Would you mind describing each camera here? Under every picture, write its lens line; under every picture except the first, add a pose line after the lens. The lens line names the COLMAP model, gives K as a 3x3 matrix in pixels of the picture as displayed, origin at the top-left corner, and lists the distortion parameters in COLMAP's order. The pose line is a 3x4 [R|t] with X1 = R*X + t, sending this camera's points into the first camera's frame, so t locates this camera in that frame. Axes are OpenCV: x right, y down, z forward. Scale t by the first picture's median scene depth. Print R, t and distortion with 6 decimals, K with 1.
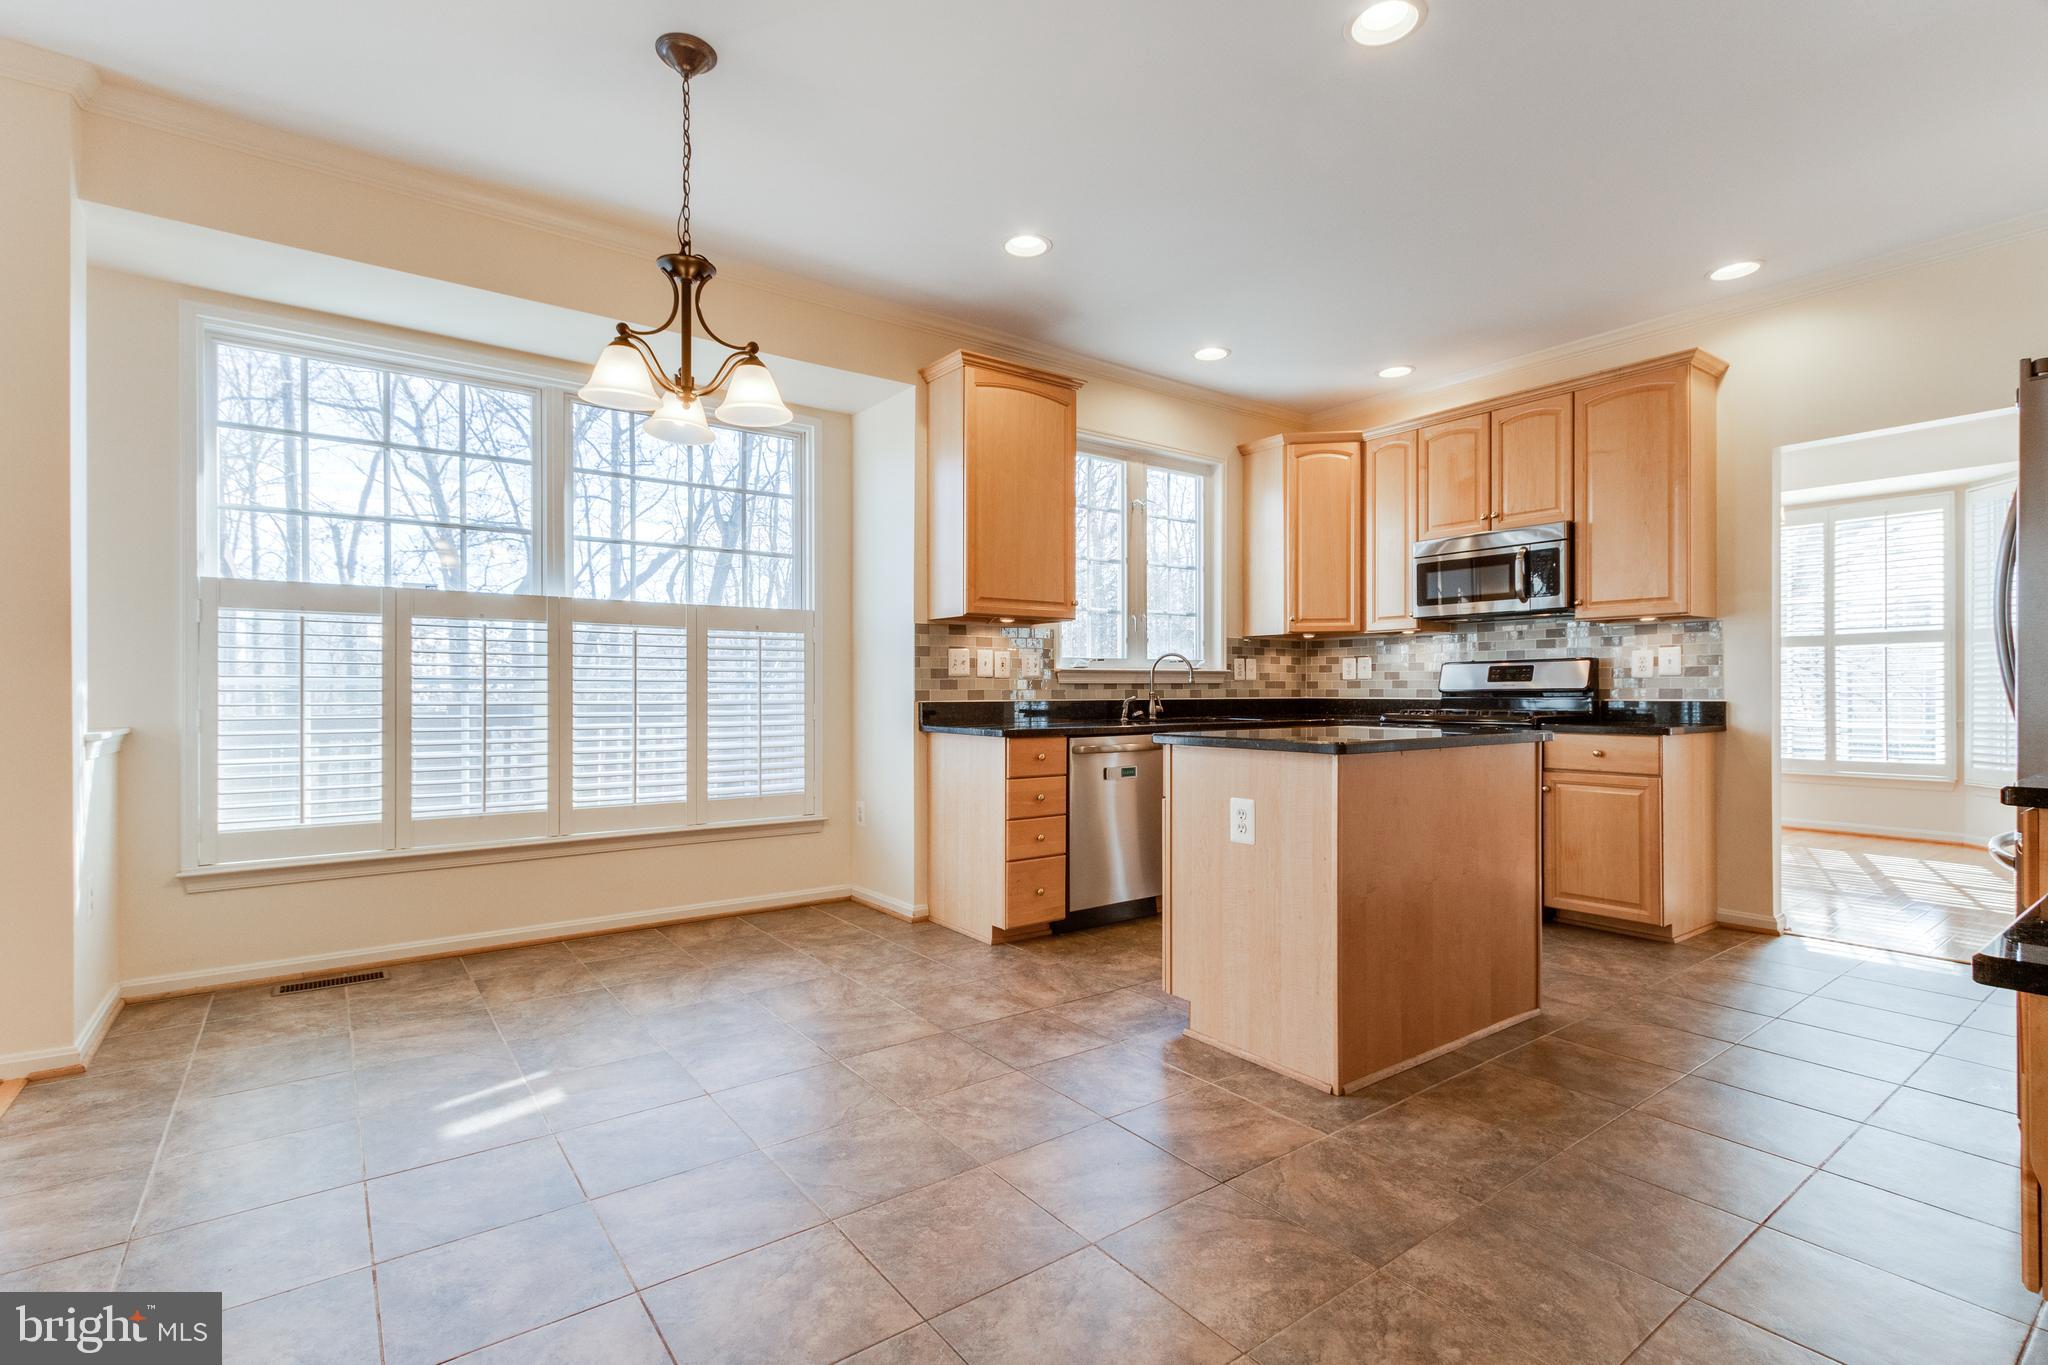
lens RADIAL K [[935.8, 0, 1016.0], [0, 935.8, 693.9], [0, 0, 1]] dist [0.002847, 0.000405]
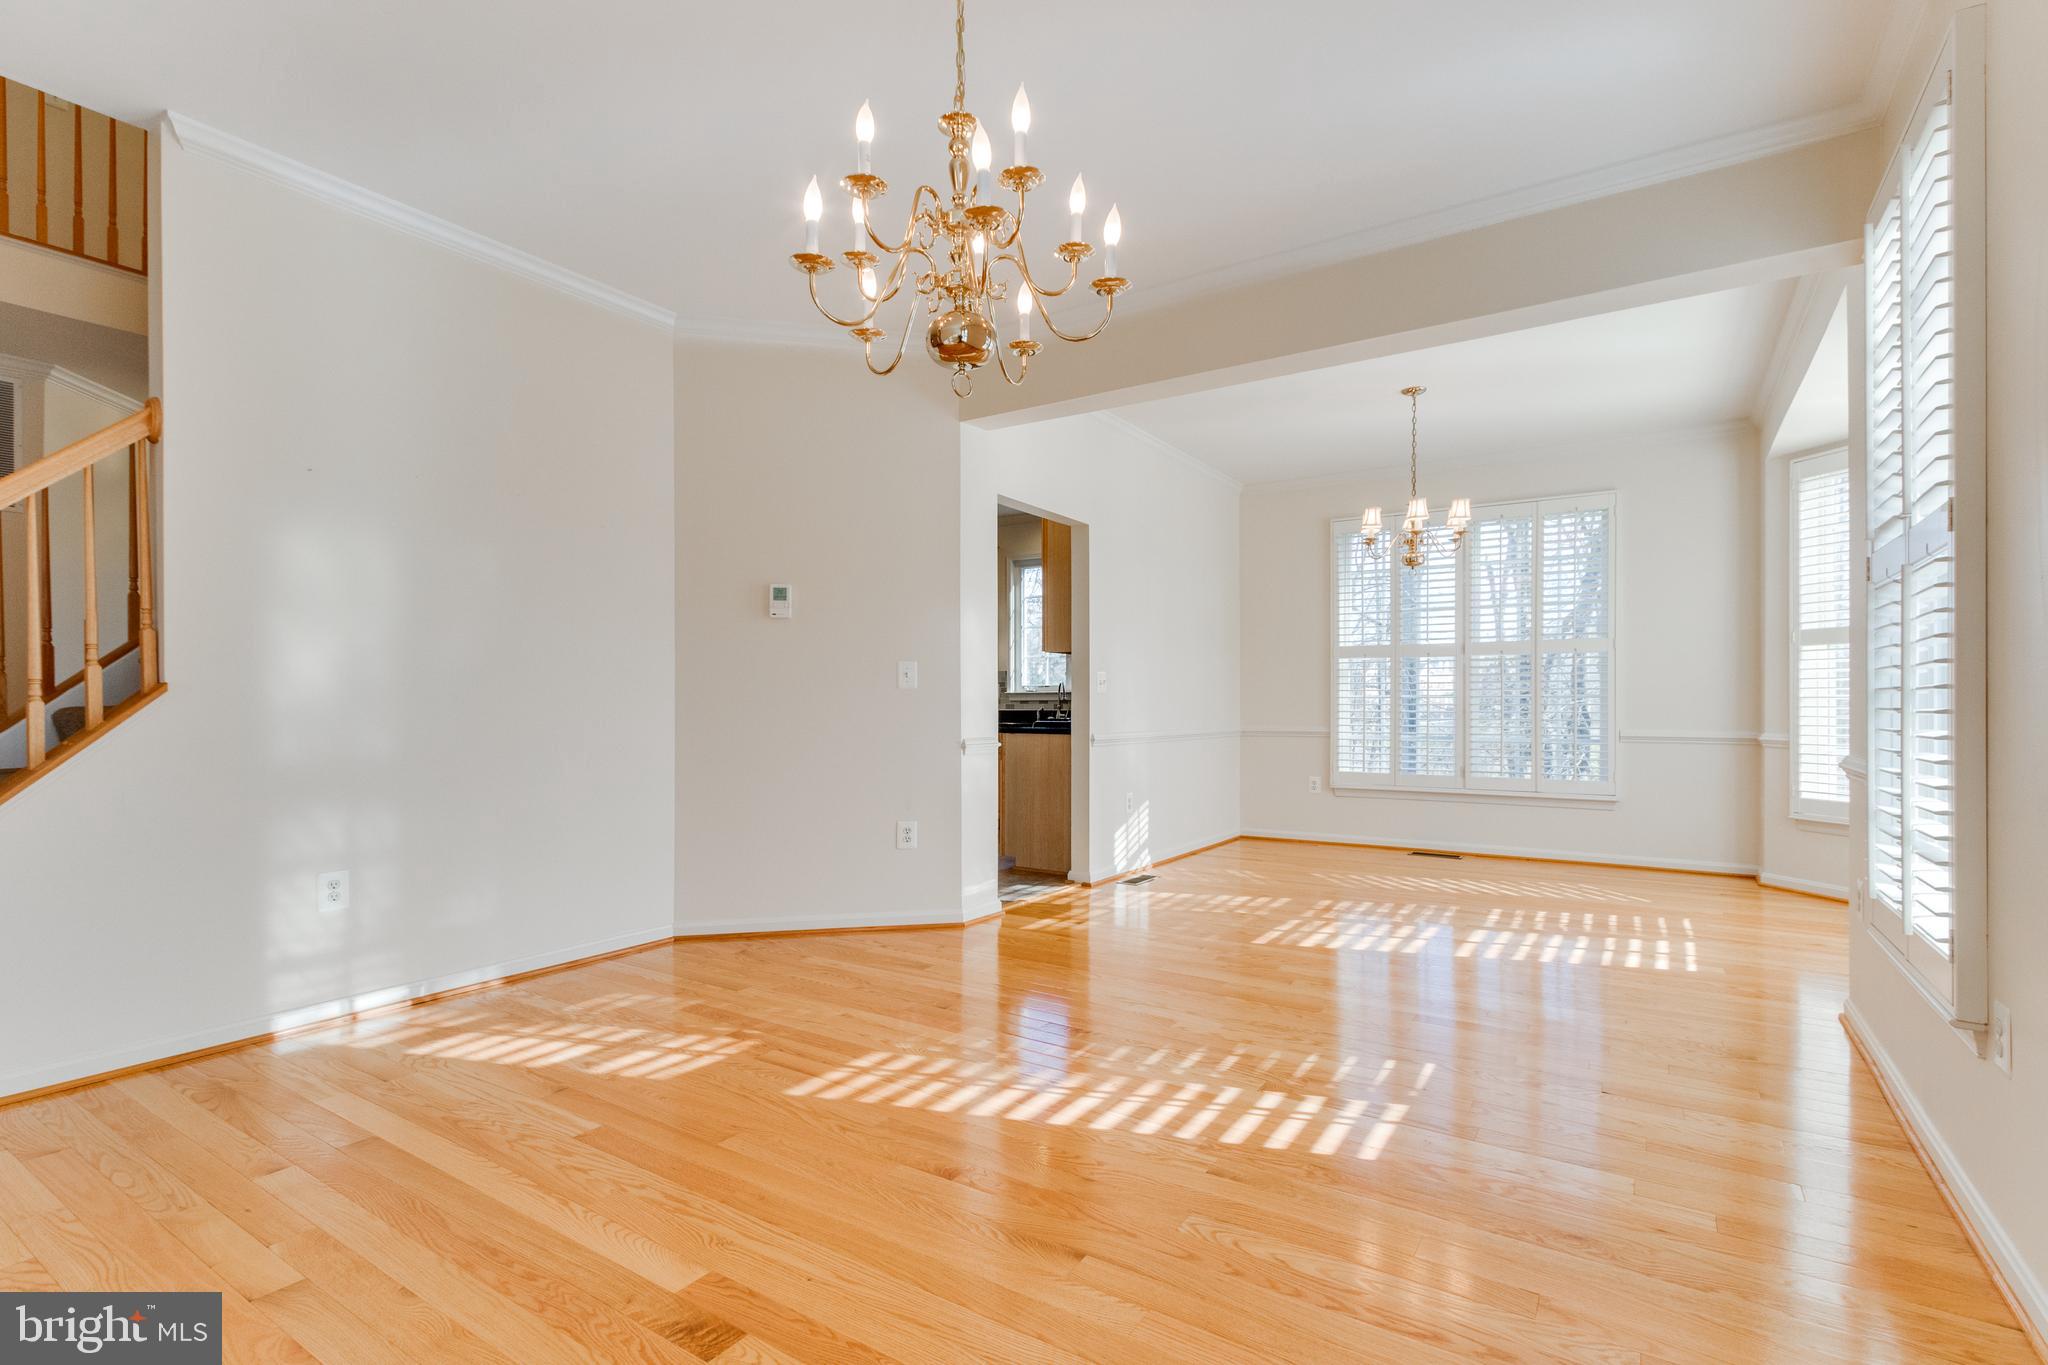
lens RADIAL K [[944.2, 0, 978.6], [0, 944.2, 710.7], [0, 0, 1]] dist [-0.000113, 0.000087]
pose [[0.317460, 0.006260, -0.948251, 1.918027], [-0.001381, 0.999980, 0.006139, -0.003337], [0.948271, -0.000639, 0.317463, 0.394256]]
